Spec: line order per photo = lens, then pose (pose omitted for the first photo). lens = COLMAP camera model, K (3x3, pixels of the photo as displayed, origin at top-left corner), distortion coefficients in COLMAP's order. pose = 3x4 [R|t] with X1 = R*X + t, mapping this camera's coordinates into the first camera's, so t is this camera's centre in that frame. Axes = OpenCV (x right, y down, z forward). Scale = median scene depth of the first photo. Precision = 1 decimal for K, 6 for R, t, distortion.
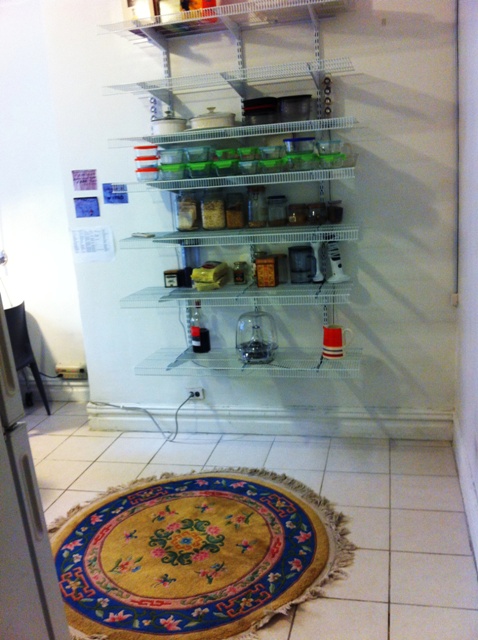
lens RADIAL K [[614.4, 0, 239.0], [0, 614.4, 320.0], [0, 0, 1]] dist [0.083198, -0.273069]
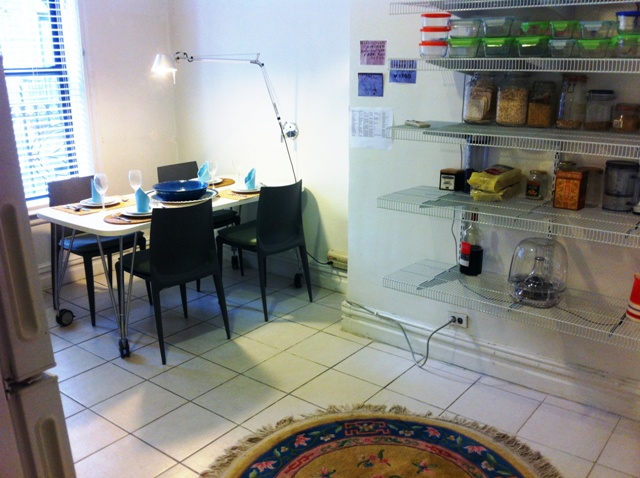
lens RADIAL K [[614.4, 0, 320.8], [0, 614.4, 243.0], [0, 0, 1]] dist [0.083198, -0.273069]
pose [[0.906435, 0.178938, -0.382566, 0.070101], [-0.152936, 0.983404, 0.097611, -0.040242], [0.393683, -0.029970, 0.918757, 0.178593]]
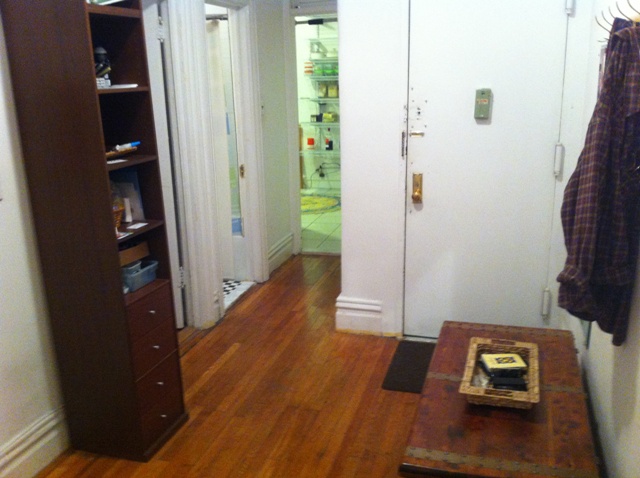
lens RADIAL K [[614.4, 0, 320.8], [0, 614.4, 243.0], [0, 0, 1]] dist [0.083198, -0.273069]
pose [[0.998167, 0.053692, -0.027933, 0.011044], [-0.052756, 0.998054, 0.033236, 0.353436], [0.029663, -0.031701, 0.999057, -1.480464]]
